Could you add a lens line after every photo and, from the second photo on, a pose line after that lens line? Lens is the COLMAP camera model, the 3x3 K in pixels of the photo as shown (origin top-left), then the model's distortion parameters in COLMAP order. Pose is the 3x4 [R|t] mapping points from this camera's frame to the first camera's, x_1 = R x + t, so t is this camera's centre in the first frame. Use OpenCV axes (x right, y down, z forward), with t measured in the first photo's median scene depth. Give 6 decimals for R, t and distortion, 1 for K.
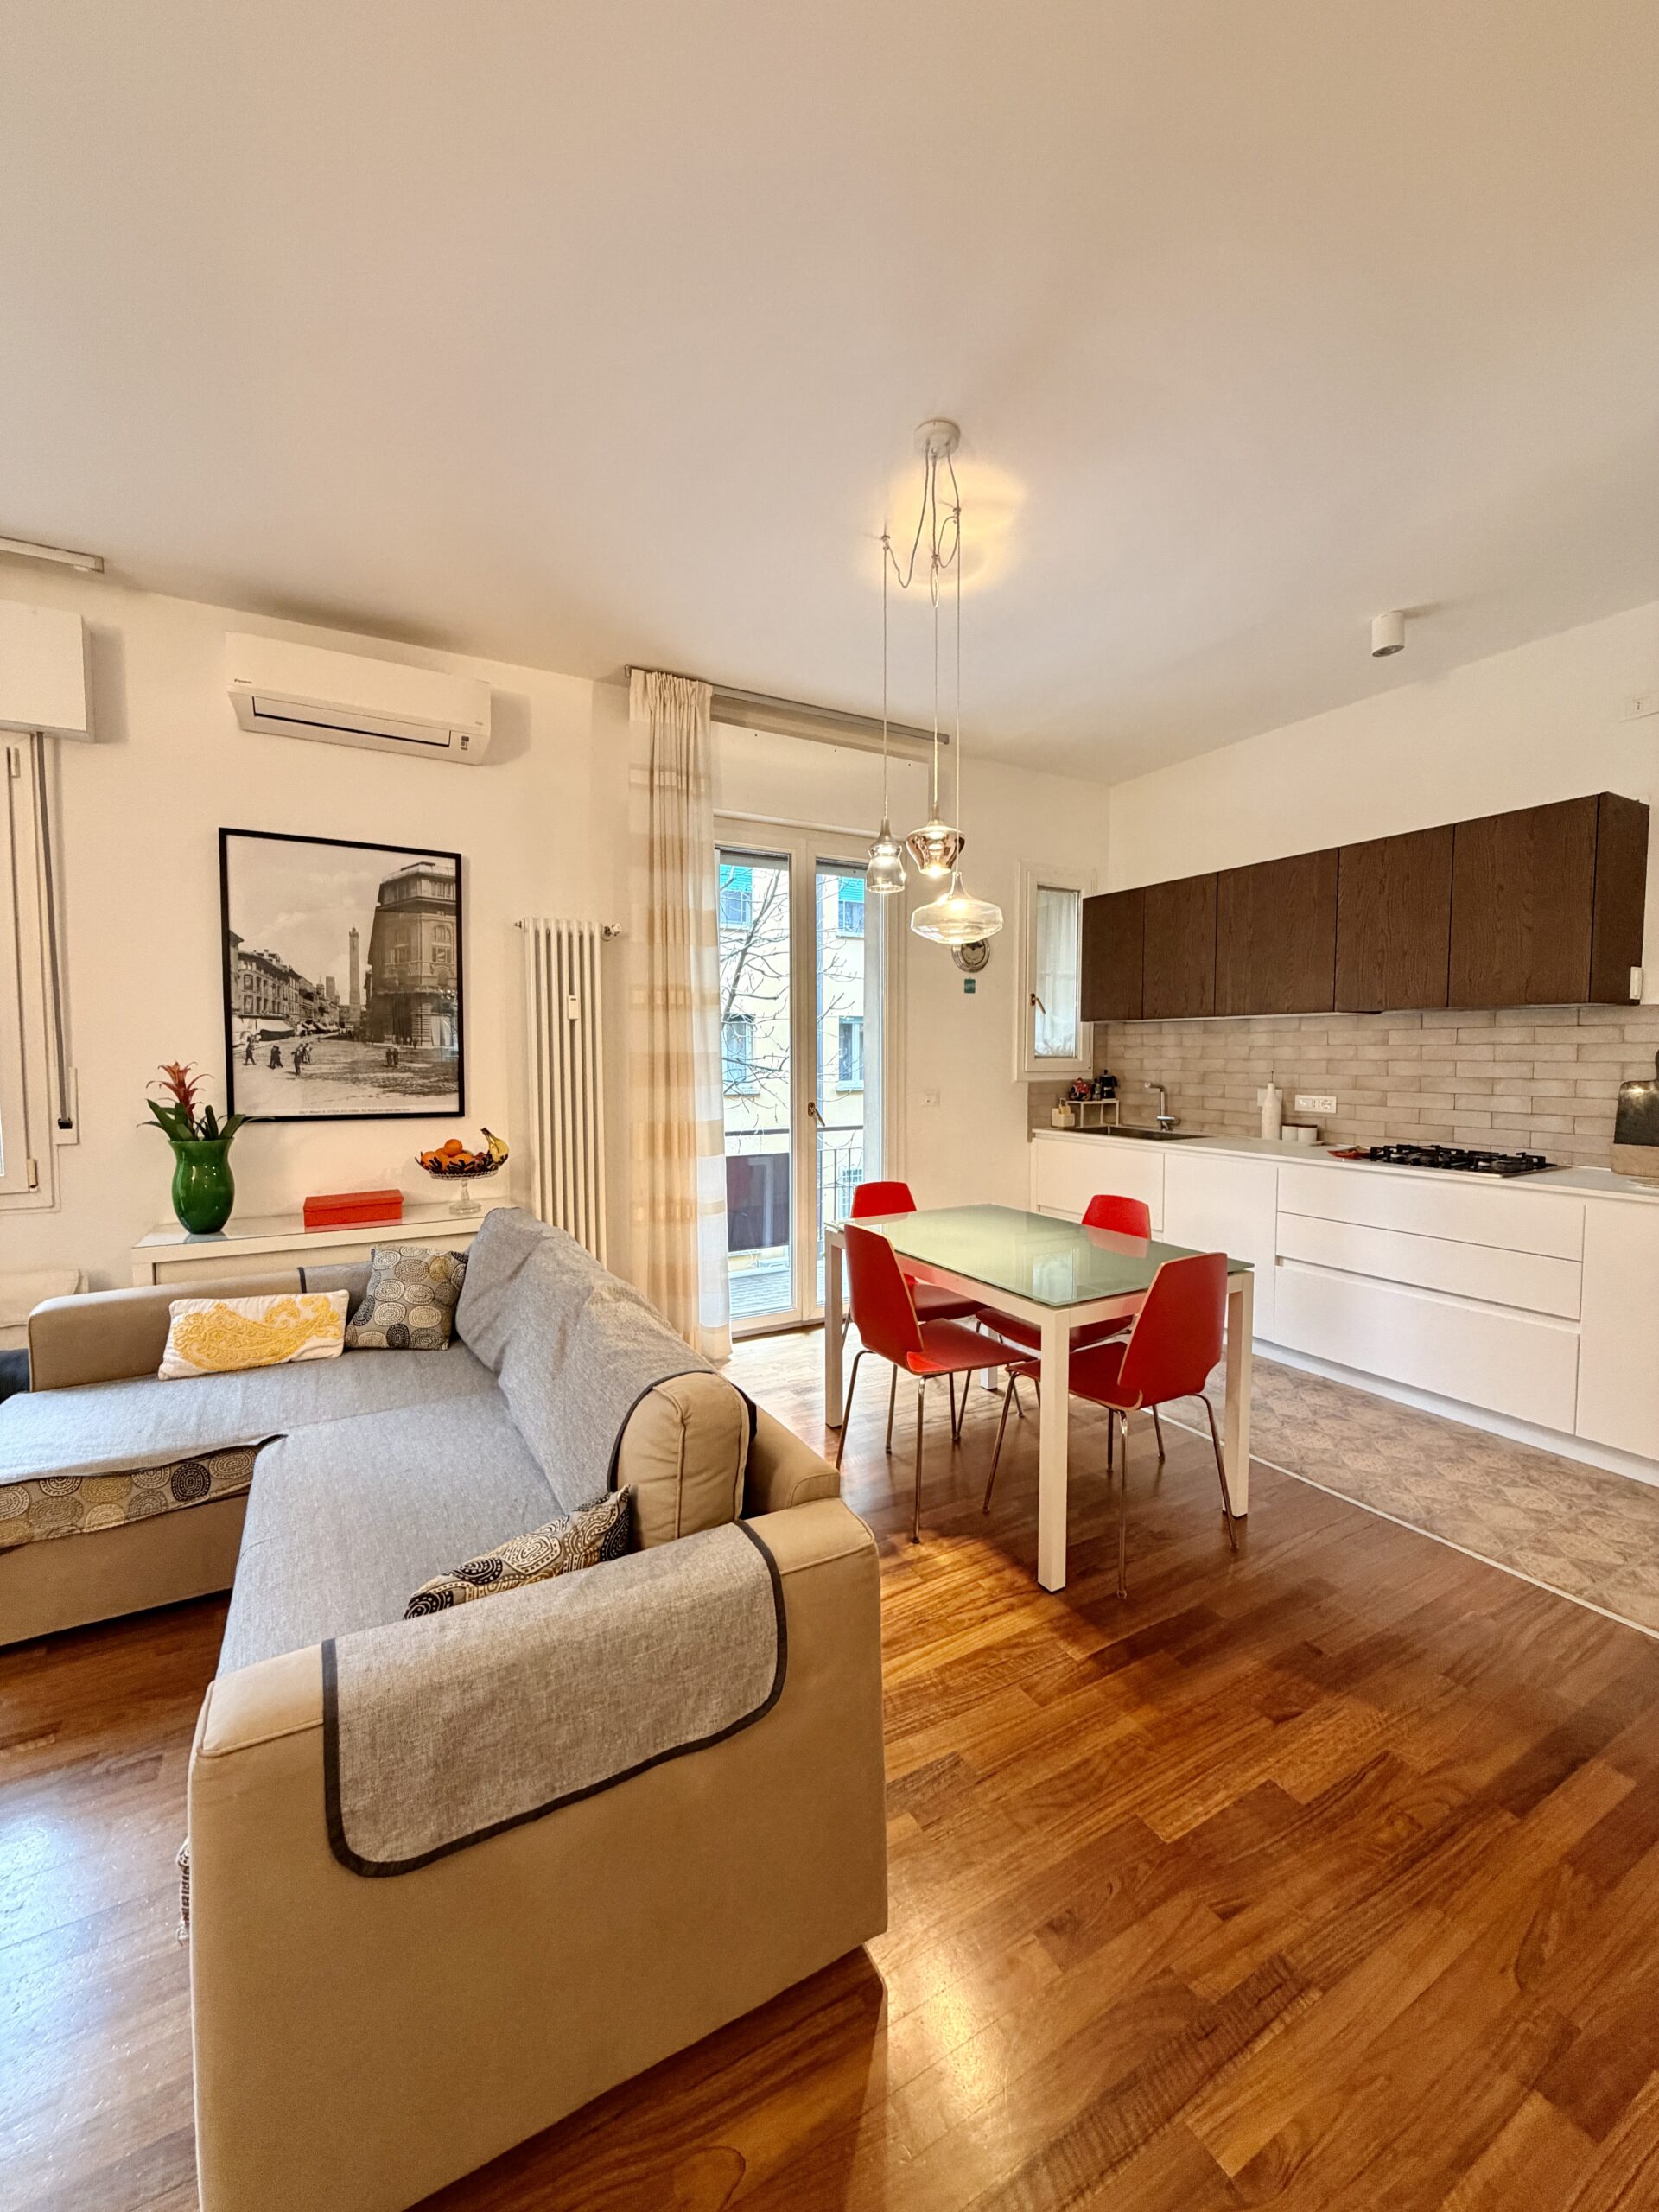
lens RADIAL K [[880.6, 0, 829.9], [0, 880.6, 1099.4], [0, 0, 1]] dist [0.000382, 0.000067]
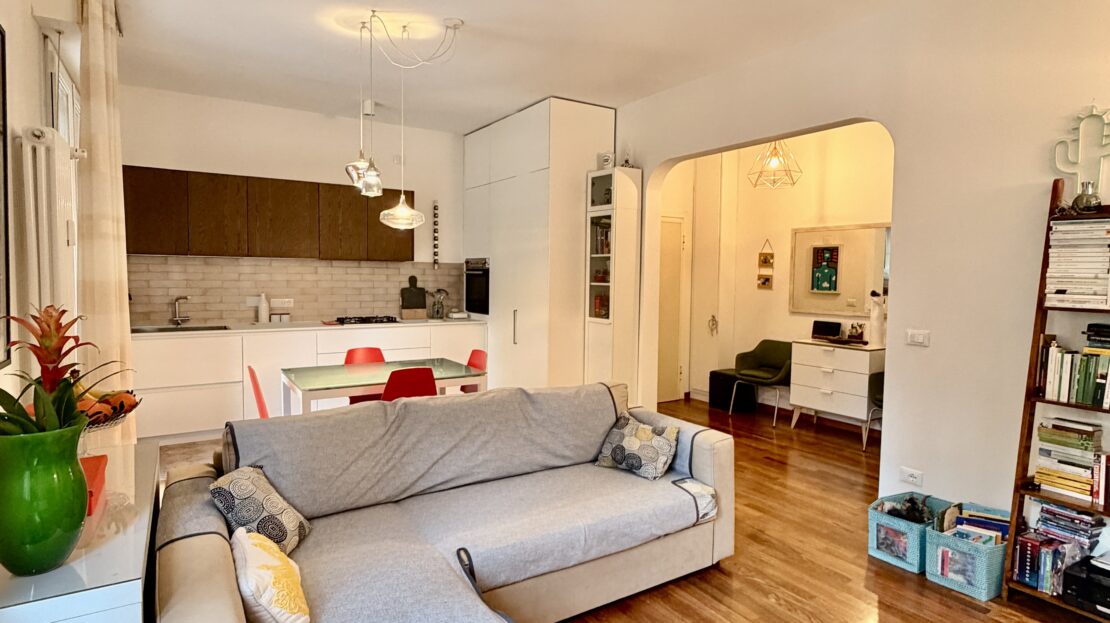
lens RADIAL K [[591.0, 0, 560.1], [0, 591.0, 307.9], [0, 0, 1]] dist [-0.001828, -0.000797]
pose [[-0.062625, -0.055398, 0.996498, -1.079351], [0.041578, 0.997447, 0.058063, -0.045734], [-0.997171, 0.045069, -0.060162, 0.596484]]
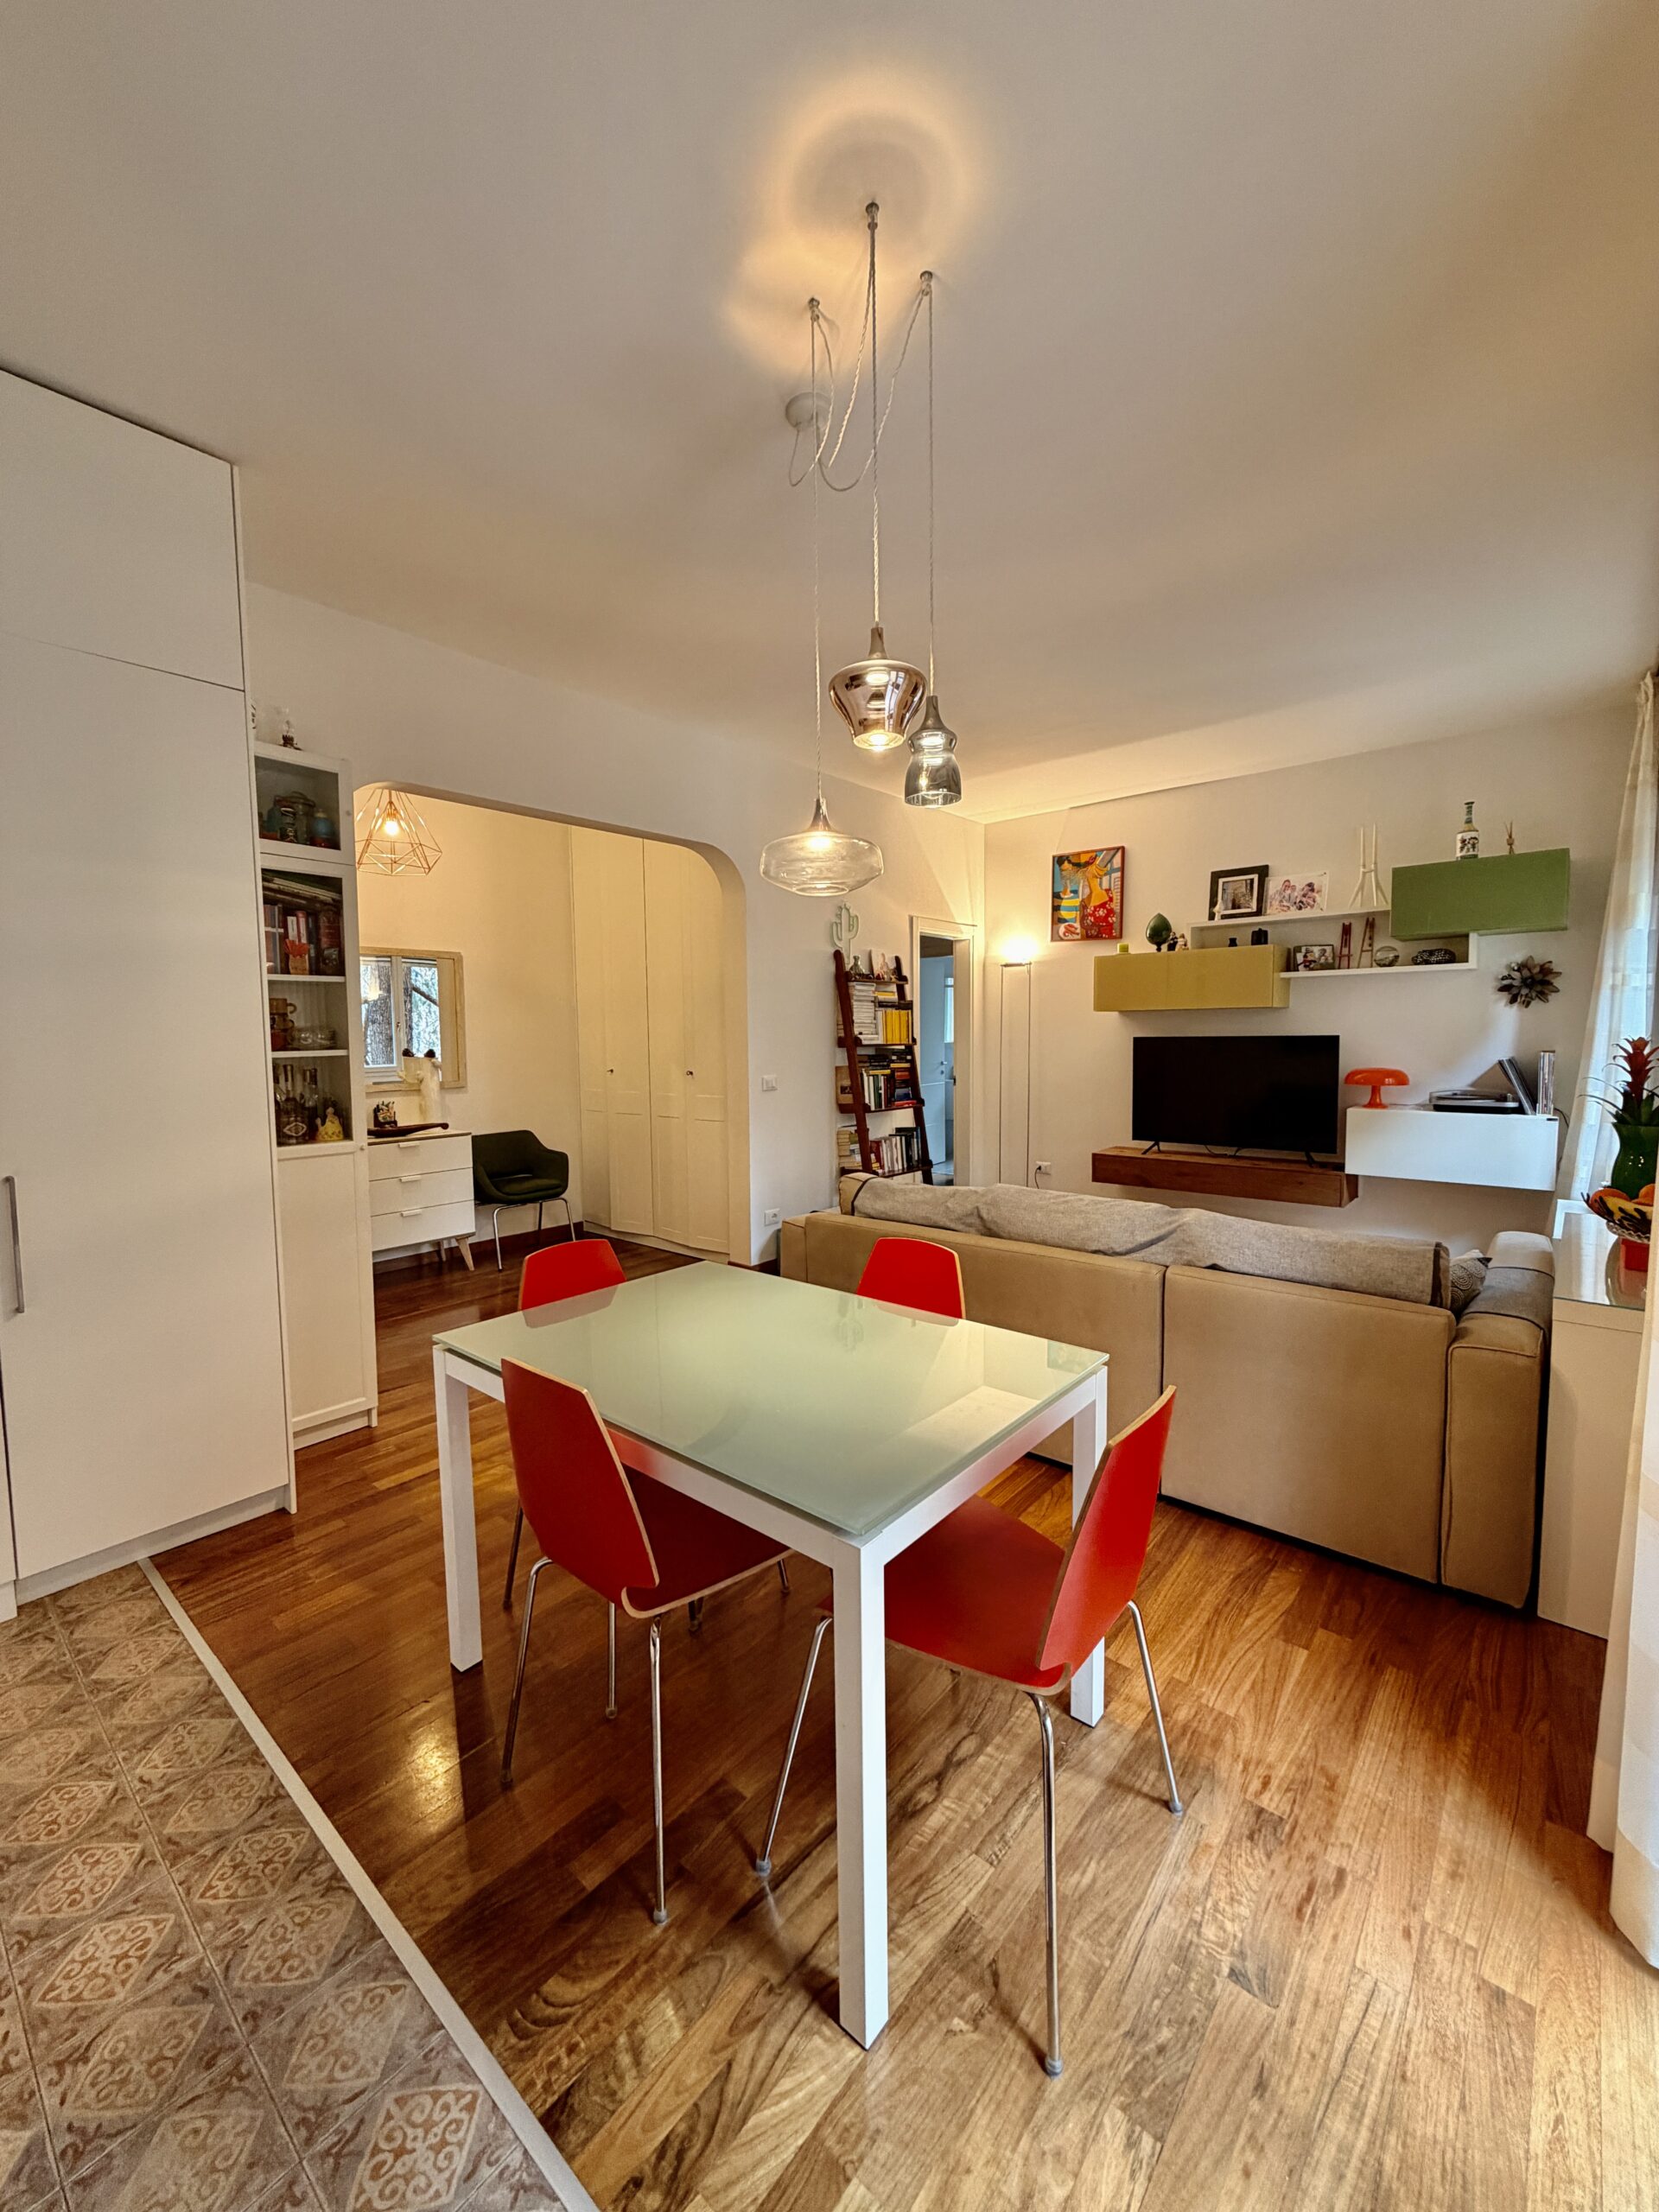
lens RADIAL K [[880.6, 0, 829.9], [0, 880.6, 1099.4], [0, 0, 1]] dist [0.000382, 0.000067]
pose [[-0.938368, 0.042936, -0.342961, 0.332807], [-0.002239, 0.991478, 0.130252, -0.086595], [0.345631, 0.122992, -0.930275, 1.433101]]
